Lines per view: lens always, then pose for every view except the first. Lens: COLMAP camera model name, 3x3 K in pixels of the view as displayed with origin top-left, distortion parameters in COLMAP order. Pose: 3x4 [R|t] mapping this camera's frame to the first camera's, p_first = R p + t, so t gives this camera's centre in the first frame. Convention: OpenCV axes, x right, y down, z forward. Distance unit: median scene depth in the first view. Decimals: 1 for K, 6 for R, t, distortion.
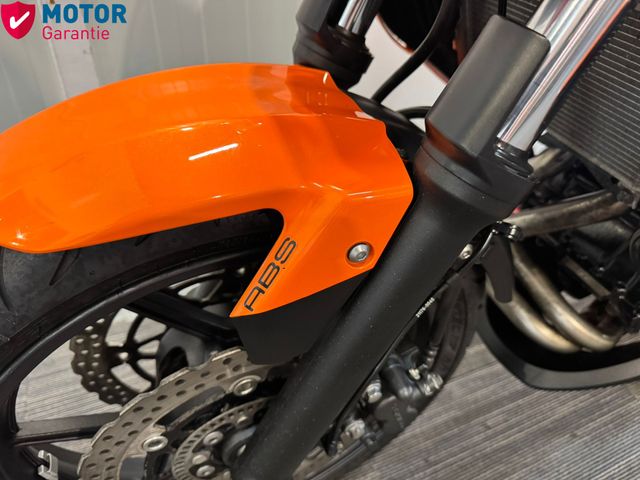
lens RADIAL K [[459.6, 0, 321.6], [0, 459.6, 248.8], [0, 0, 1]] dist [0.033866, -0.054994]
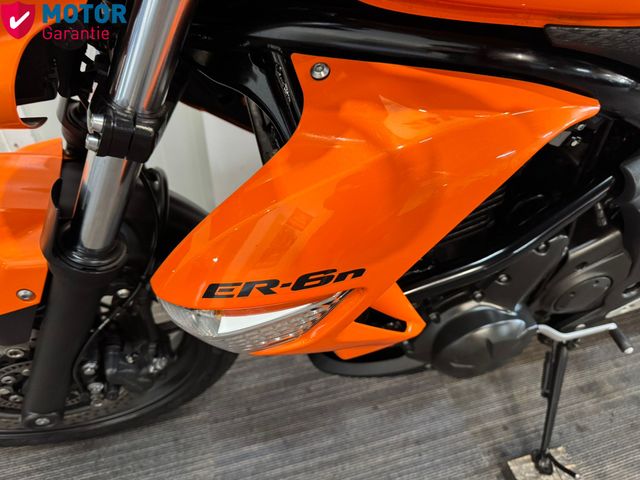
lens RADIAL K [[459.6, 0, 321.7], [0, 459.6, 235.8], [0, 0, 1]] dist [0.033866, -0.054994]
pose [[0.989947, 0.118995, -0.076455, 0.722299], [-0.109107, 0.986444, 0.122575, -0.303902], [0.090004, -0.113001, 0.989510, -0.301972]]
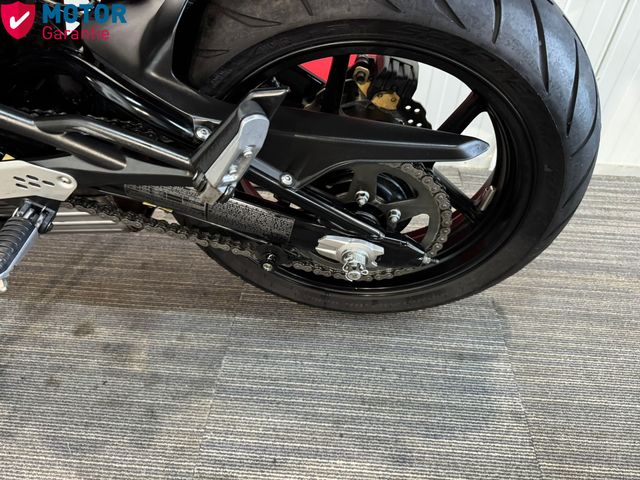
lens RADIAL K [[459.6, 0, 316.8], [0, 459.6, 240.0], [0, 0, 1]] dist [0.033866, -0.054994]
pose [[0.876754, 0.322722, -0.356587, 3.015367], [-0.280166, 0.945362, 0.166727, -0.355652], [0.390910, -0.046275, 0.919265, 0.585312]]
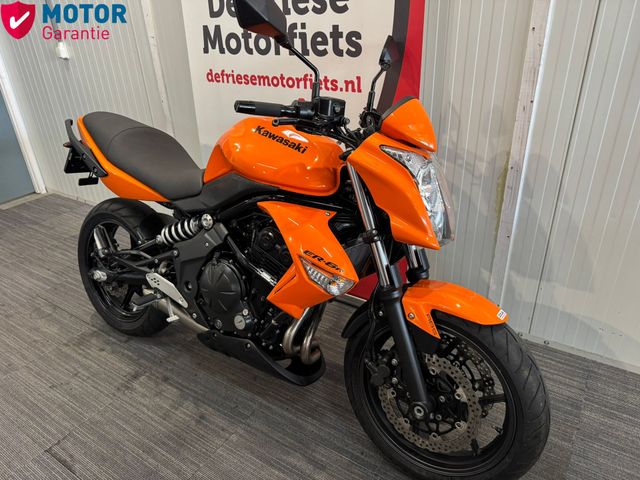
lens RADIAL K [[459.6, 0, 315.4], [0, 459.6, 239.6], [0, 0, 1]] dist [0.033866, -0.054994]
pose [[0.527028, 0.352490, -0.773300, 5.020265], [-0.440449, 0.891477, 0.106178, -1.069859], [0.726805, 0.284641, 0.625087, -0.622978]]
